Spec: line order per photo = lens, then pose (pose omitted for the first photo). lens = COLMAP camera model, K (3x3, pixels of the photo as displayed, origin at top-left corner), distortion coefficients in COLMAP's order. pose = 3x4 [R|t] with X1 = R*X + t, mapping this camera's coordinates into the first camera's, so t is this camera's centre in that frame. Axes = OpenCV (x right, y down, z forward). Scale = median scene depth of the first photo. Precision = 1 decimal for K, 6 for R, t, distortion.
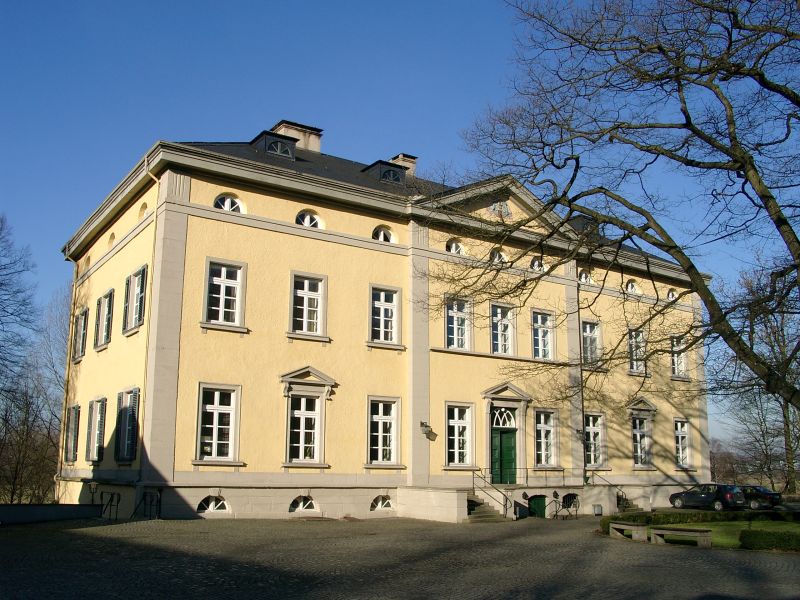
lens RADIAL K [[807.8, 0, 402.0], [0, 807.8, 301.4], [0, 0, 1]] dist [-0.132726, 0.000000]
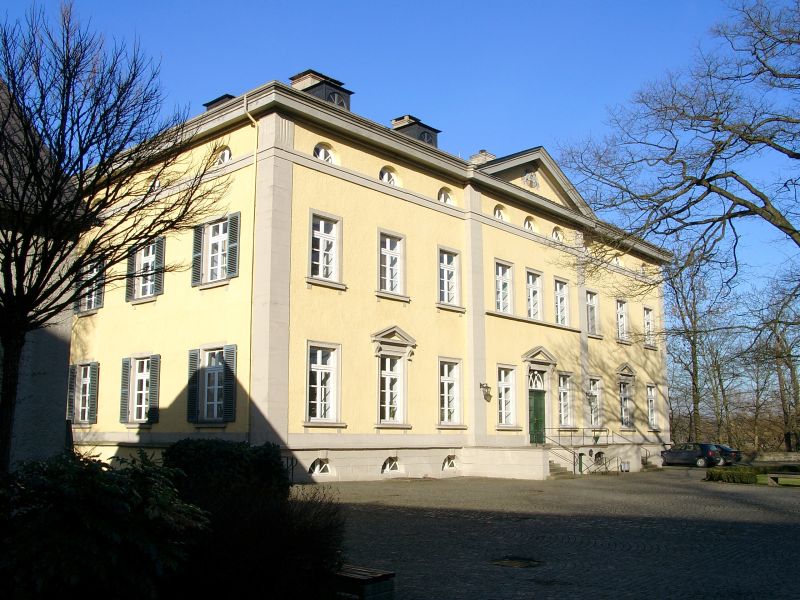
lens RADIAL K [[807.8, 0, 399.3], [0, 807.8, 299.2], [0, 0, 1]] dist [-0.132726, 0.000000]
pose [[0.969490, 0.036440, 0.242408, -0.326411], [-0.046491, 0.998274, 0.035874, 0.011262], [-0.240683, -0.046049, 0.969511, 0.038924]]
